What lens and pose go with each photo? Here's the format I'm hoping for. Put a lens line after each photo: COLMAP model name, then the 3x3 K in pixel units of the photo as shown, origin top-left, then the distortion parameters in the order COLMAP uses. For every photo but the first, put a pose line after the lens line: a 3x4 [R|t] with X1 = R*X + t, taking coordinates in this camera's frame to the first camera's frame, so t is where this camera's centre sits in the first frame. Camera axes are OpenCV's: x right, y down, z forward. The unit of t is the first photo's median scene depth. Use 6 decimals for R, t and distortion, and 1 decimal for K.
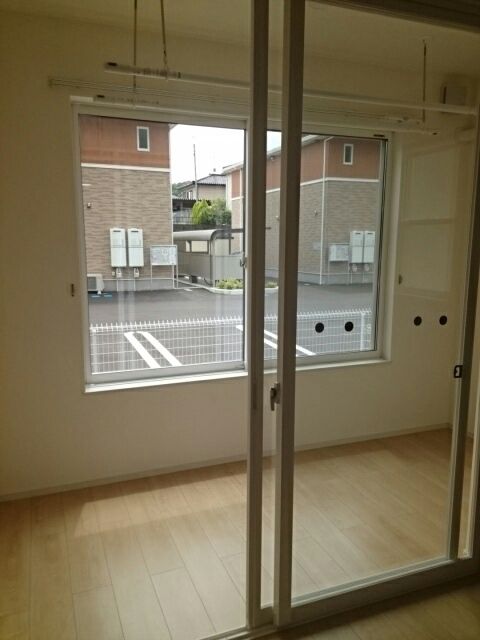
lens RADIAL K [[501.1, 0, 240.0], [0, 501.1, 320.0], [0, 0, 1]] dist [0.003100, -0.000706]
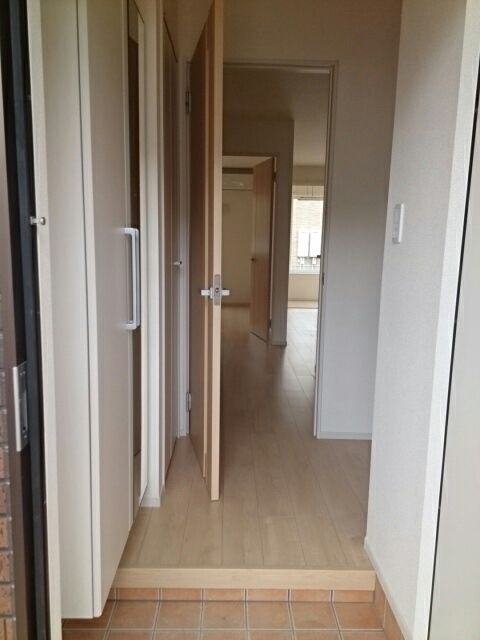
lens RADIAL K [[501.1, 0, 240.0], [0, 501.1, 320.0], [0, 0, 1]] dist [0.003100, -0.000706]
pose [[0.934315, 0.070900, -0.349326, 0.102822], [-0.073252, 0.997292, 0.006492, 0.076540], [0.348840, 0.019523, 0.936979, -0.397492]]
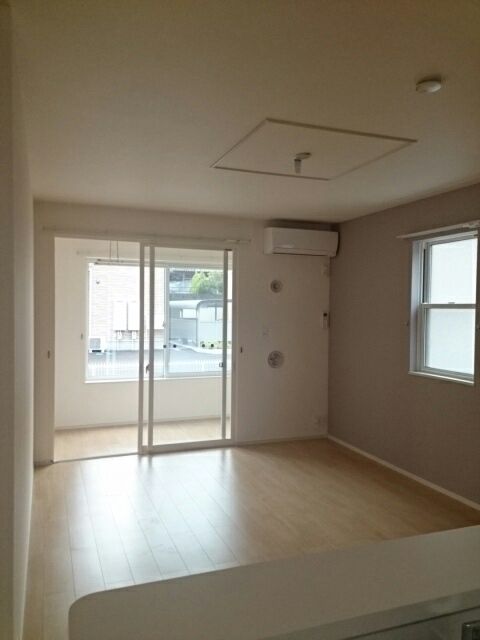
lens RADIAL K [[495.4, 0, 240.9], [0, 495.4, 305.9], [0, 0, 1]] dist [0.003408, -0.003960]
pose [[0.999935, 0.003772, -0.010728, 0.061340], [-0.005424, 0.987360, -0.158400, 0.023219], [0.009995, 0.158448, 0.987317, -0.183672]]
